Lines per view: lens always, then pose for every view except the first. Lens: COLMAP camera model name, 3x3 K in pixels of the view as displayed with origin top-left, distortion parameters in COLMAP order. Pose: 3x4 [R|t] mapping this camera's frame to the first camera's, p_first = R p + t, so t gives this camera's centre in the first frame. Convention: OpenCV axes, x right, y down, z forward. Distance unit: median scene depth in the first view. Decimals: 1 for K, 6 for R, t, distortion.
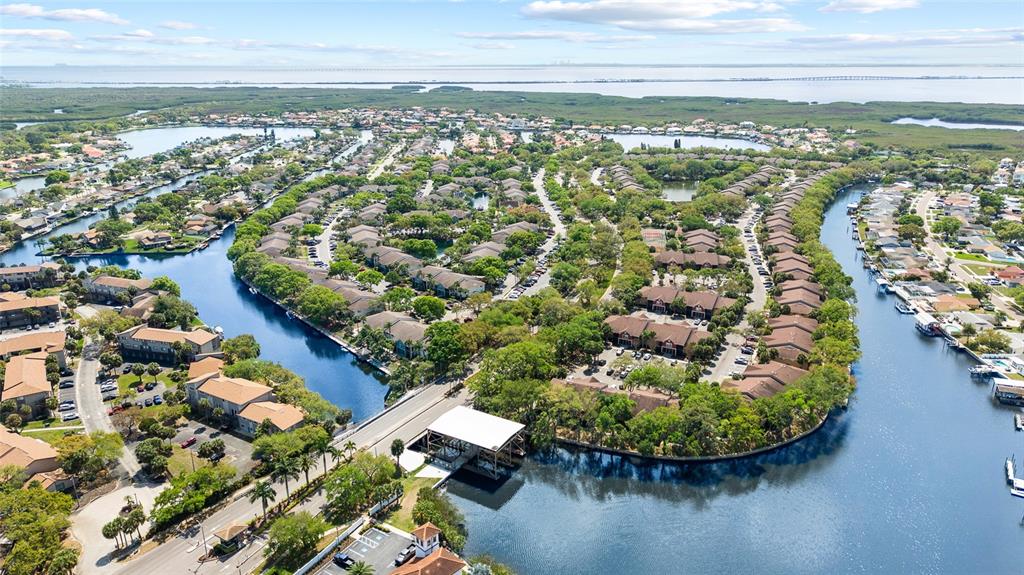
lens RADIAL K [[687.0, 0, 512.0], [0, 687.0, 287.5], [0, 0, 1]] dist [0.057401, -0.065053]
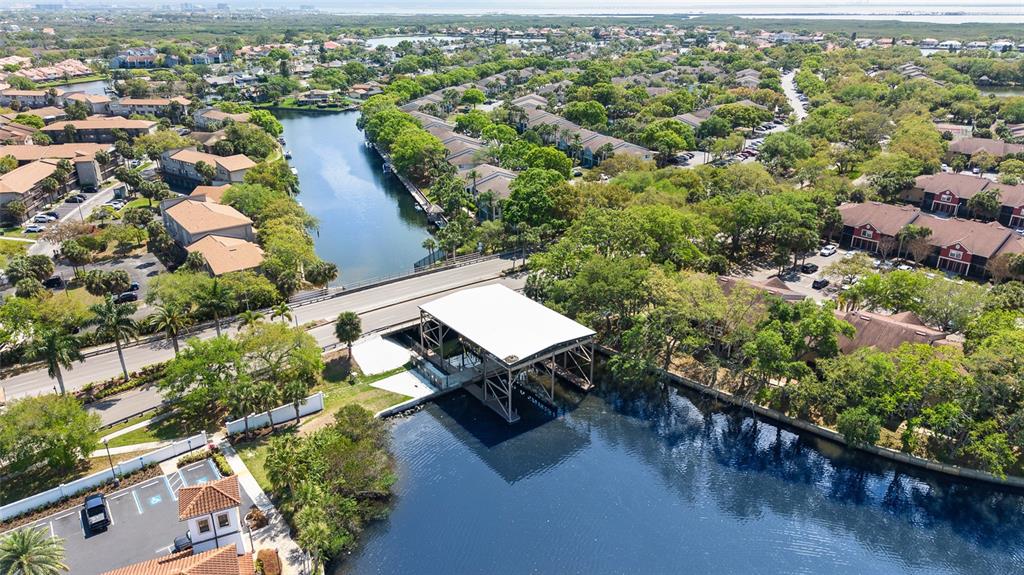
lens RADIAL K [[687.0, 0, 512.0], [0, 687.0, 287.5], [0, 0, 1]] dist [0.057401, -0.065053]
pose [[0.933806, 0.144246, -0.327412, 0.114161], [-0.119936, 0.988381, 0.093377, 0.124408], [0.337077, -0.047927, 0.940256, 0.493632]]
